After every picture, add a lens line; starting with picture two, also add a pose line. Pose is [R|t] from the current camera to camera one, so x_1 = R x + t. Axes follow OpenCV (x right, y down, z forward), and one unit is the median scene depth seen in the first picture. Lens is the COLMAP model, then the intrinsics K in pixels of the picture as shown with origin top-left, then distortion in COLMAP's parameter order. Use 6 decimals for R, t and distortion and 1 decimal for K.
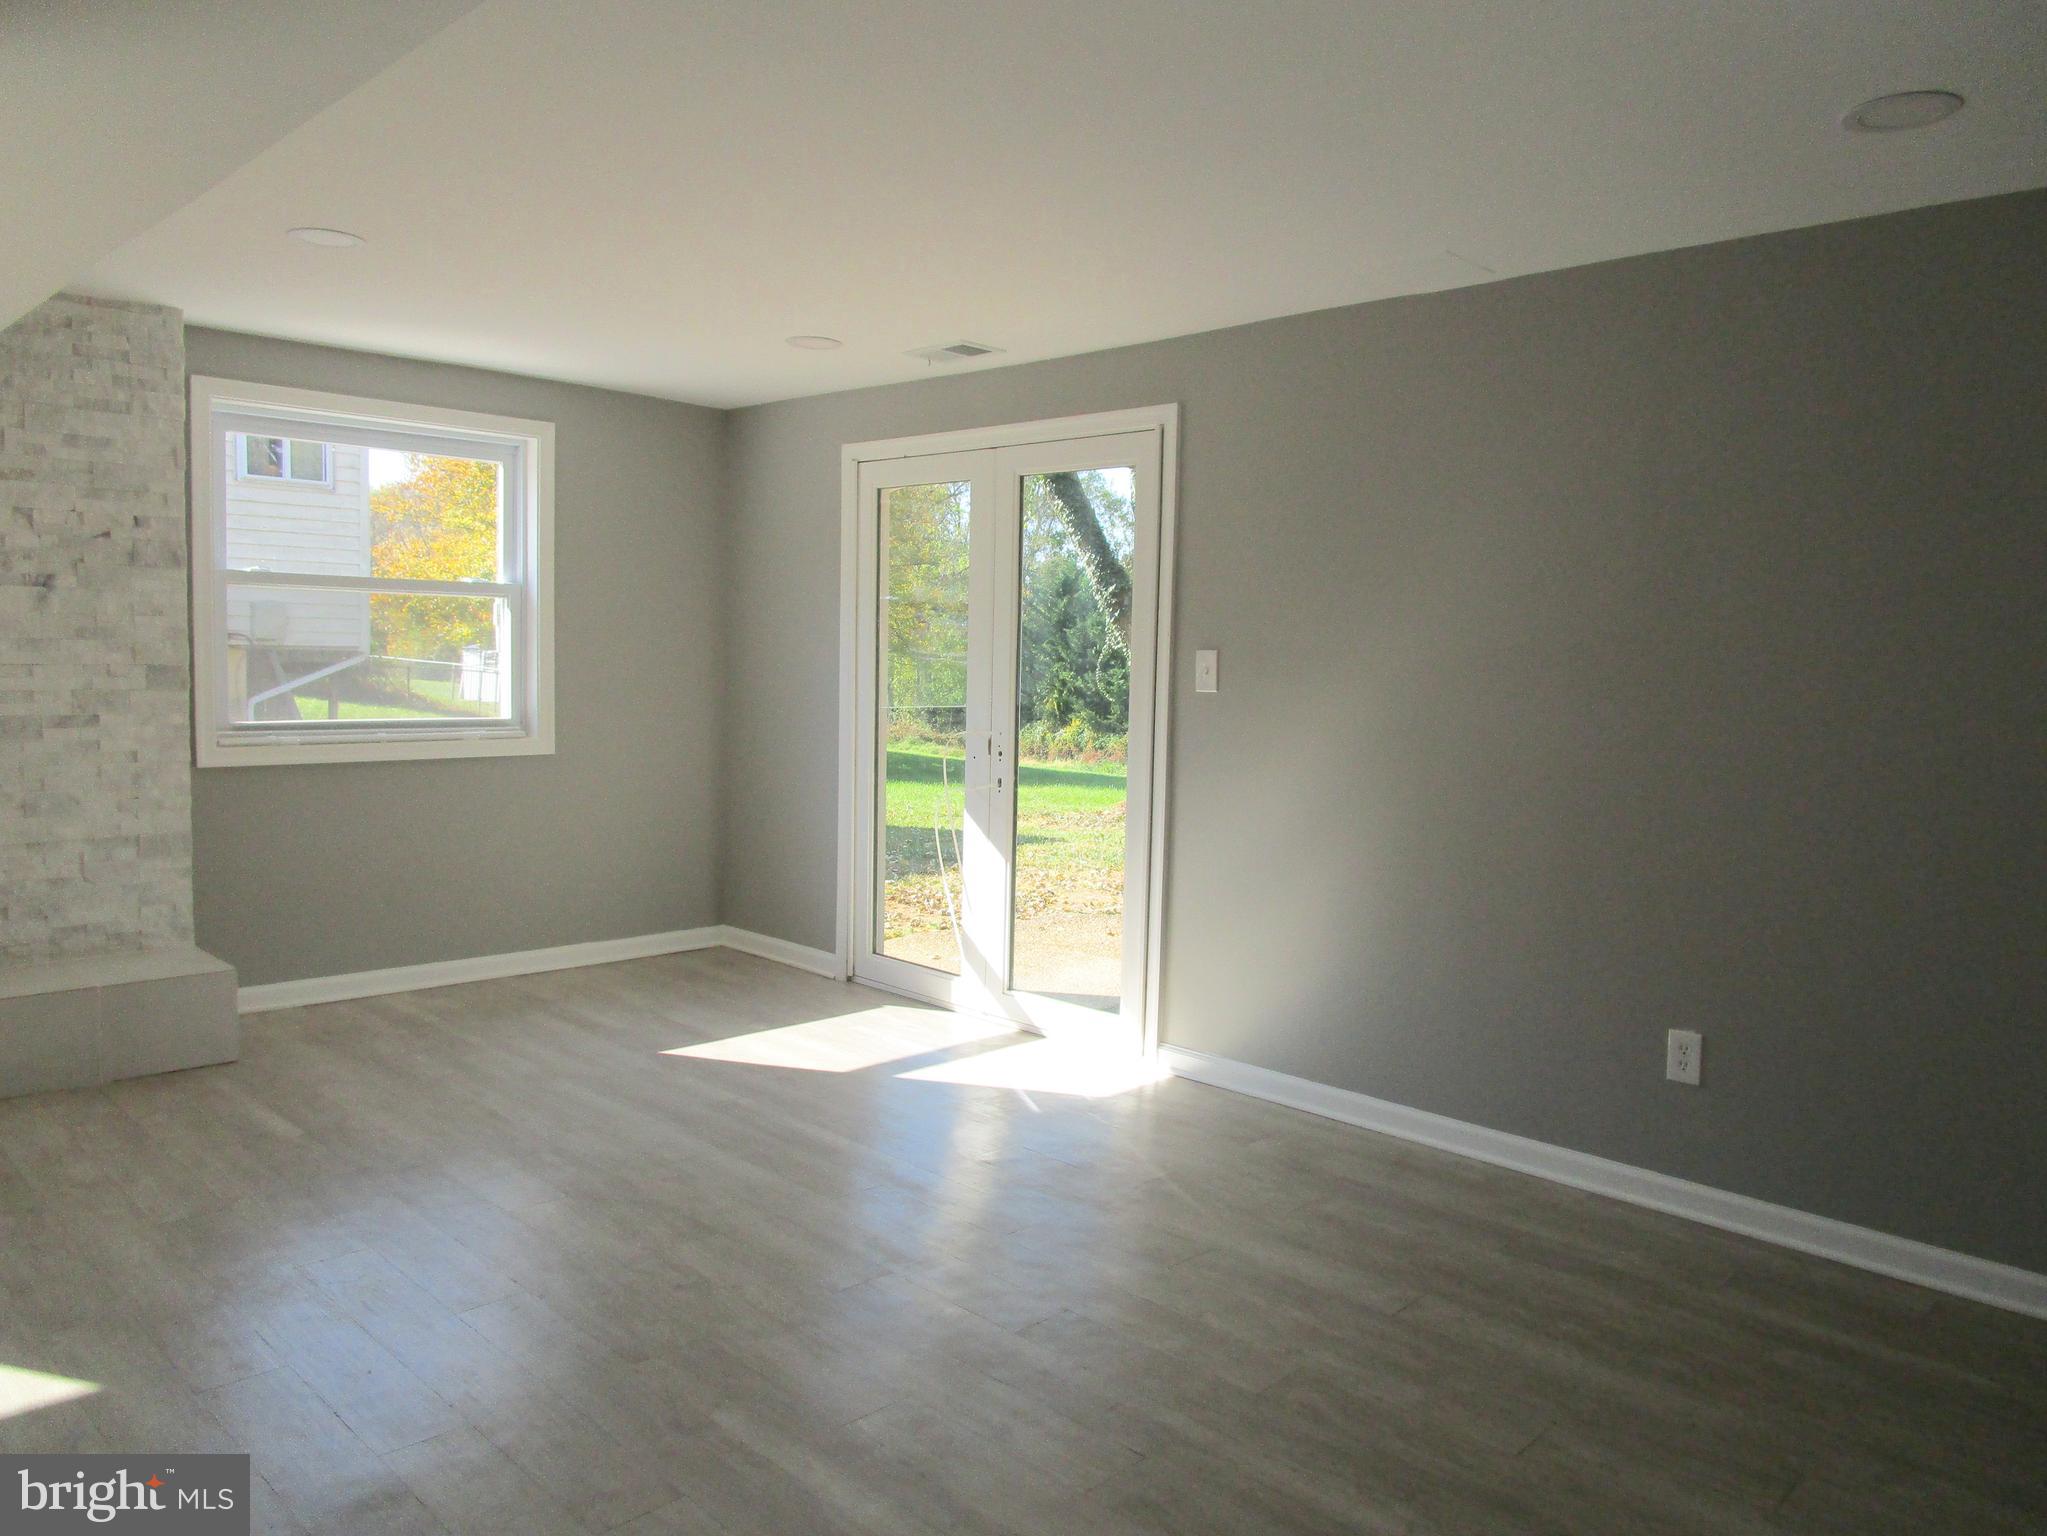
lens RADIAL K [[1483.2, 0, 1023.5], [0, 1483.2, 768.0], [0, 0, 1]] dist [-0.009463, 0.000889]
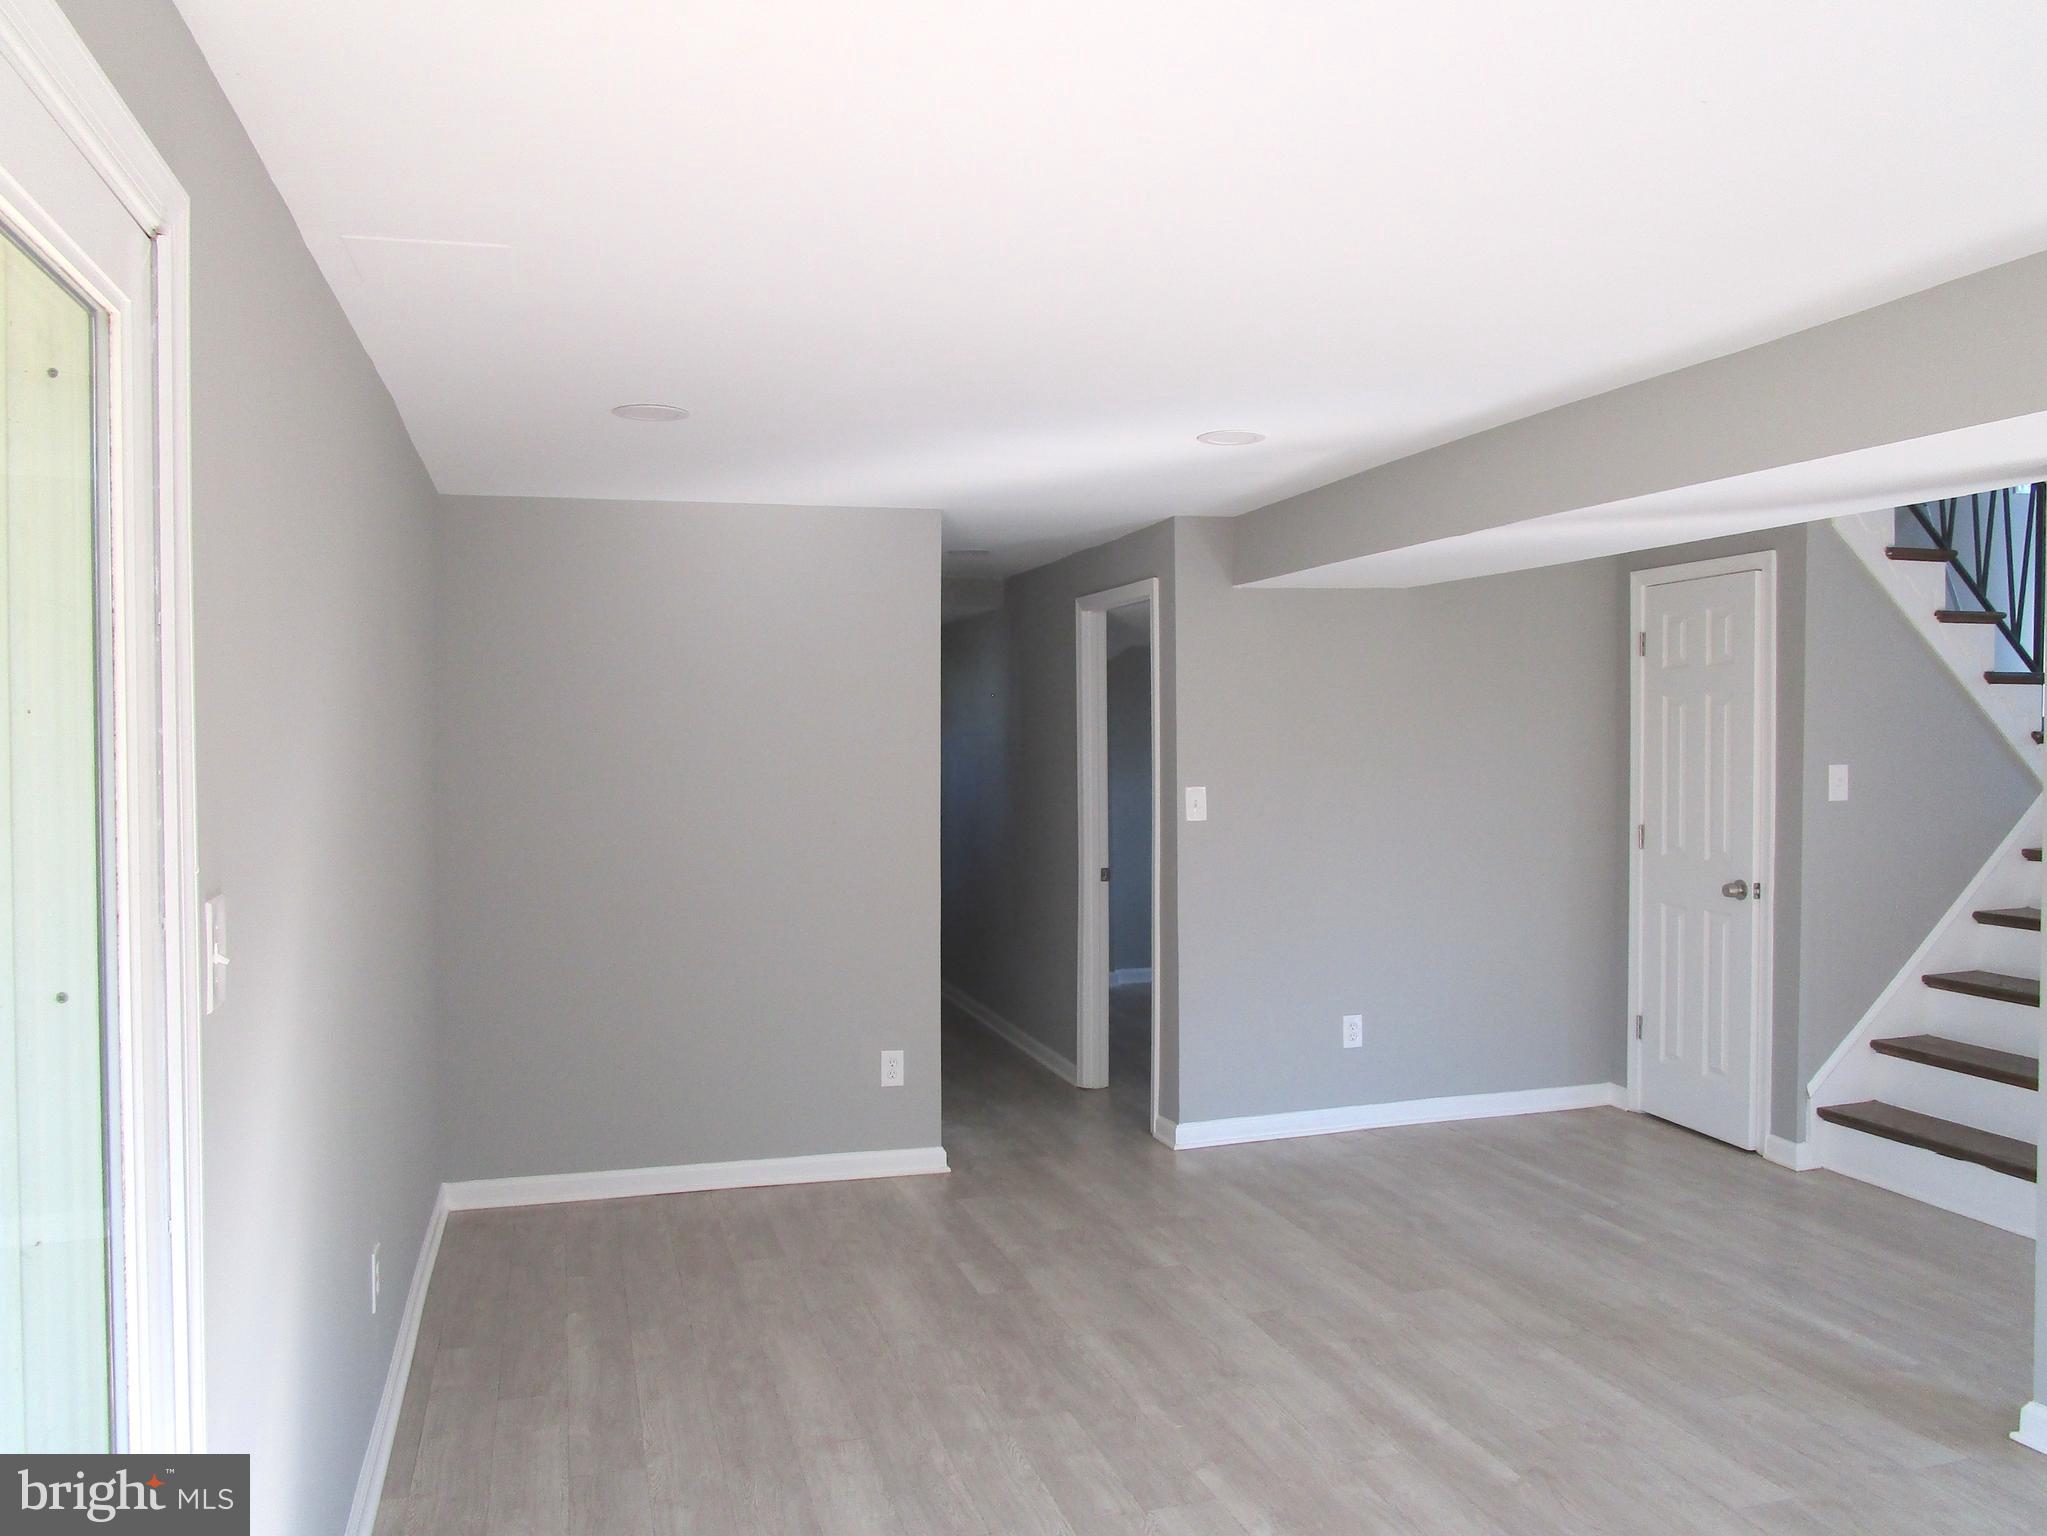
lens RADIAL K [[1480.0, 0, 1023.5], [0, 1480.0, 768.0], [0, 0, 1]] dist [-0.065059, 0.002086]
pose [[-0.881550, -0.032309, 0.470984, -0.224224], [0.020155, 0.994170, 0.105924, -0.148610], [-0.471661, 0.102871, -0.875759, 1.240741]]
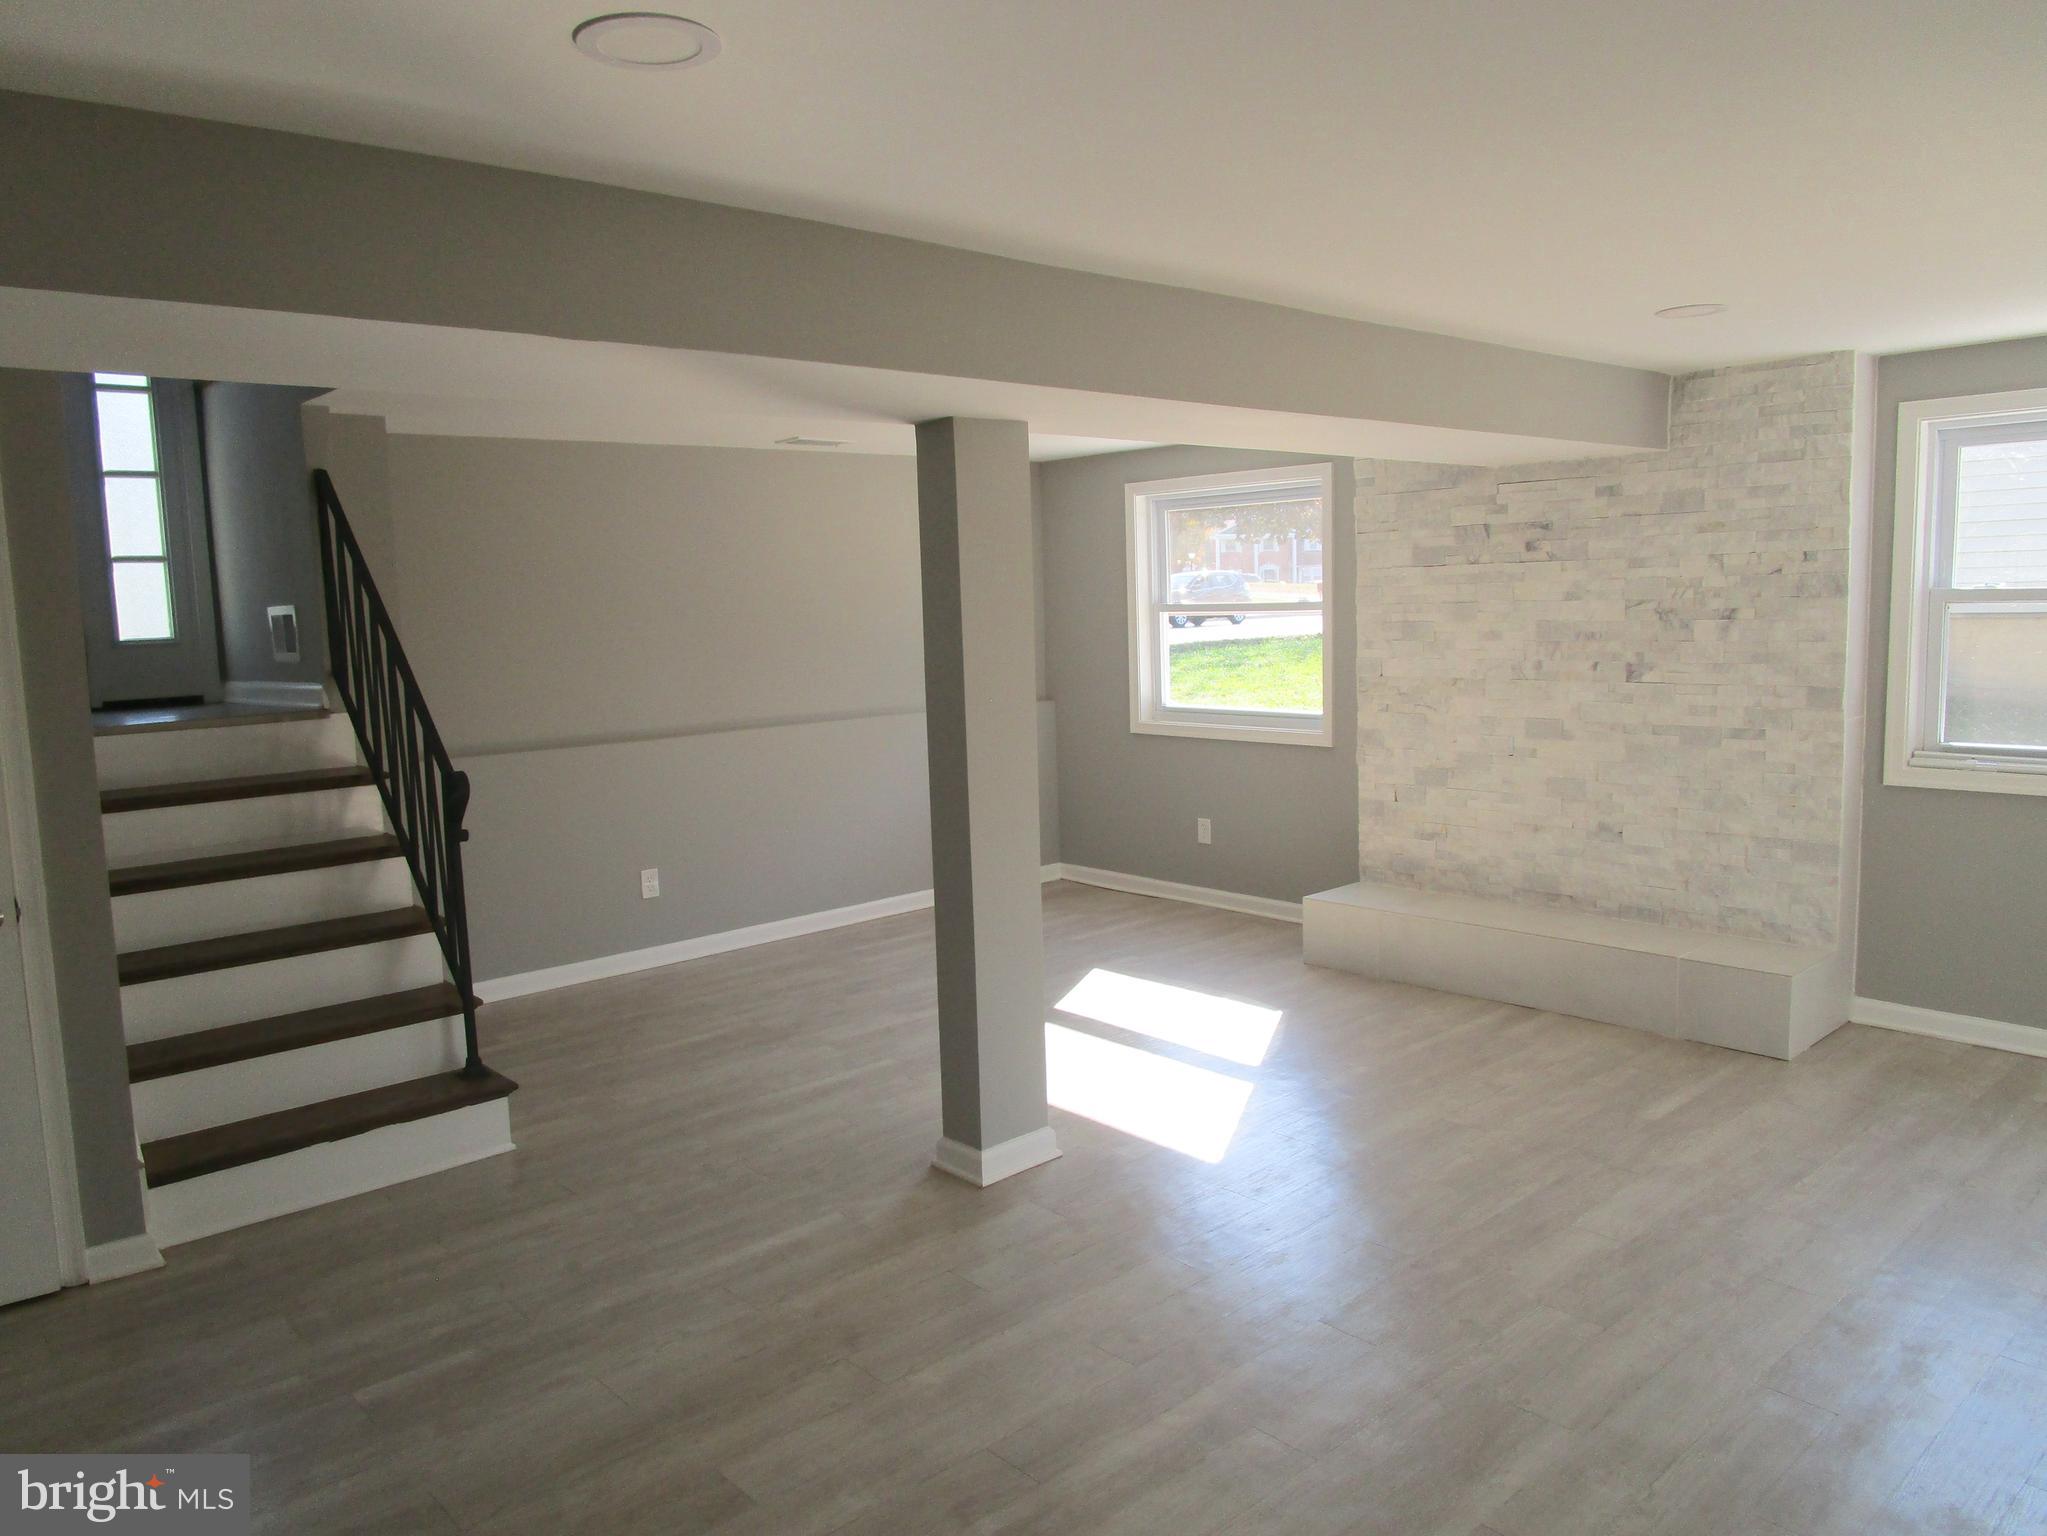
lens RADIAL K [[1483.2, 0, 1023.5], [0, 1483.2, 768.0], [0, 0, 1]] dist [-0.009463, 0.000889]
pose [[-0.055006, 0.095082, -0.993949, 0.549034], [-0.054199, 0.993704, 0.098058, -0.088461], [0.997014, 0.059265, -0.049506, 0.493823]]
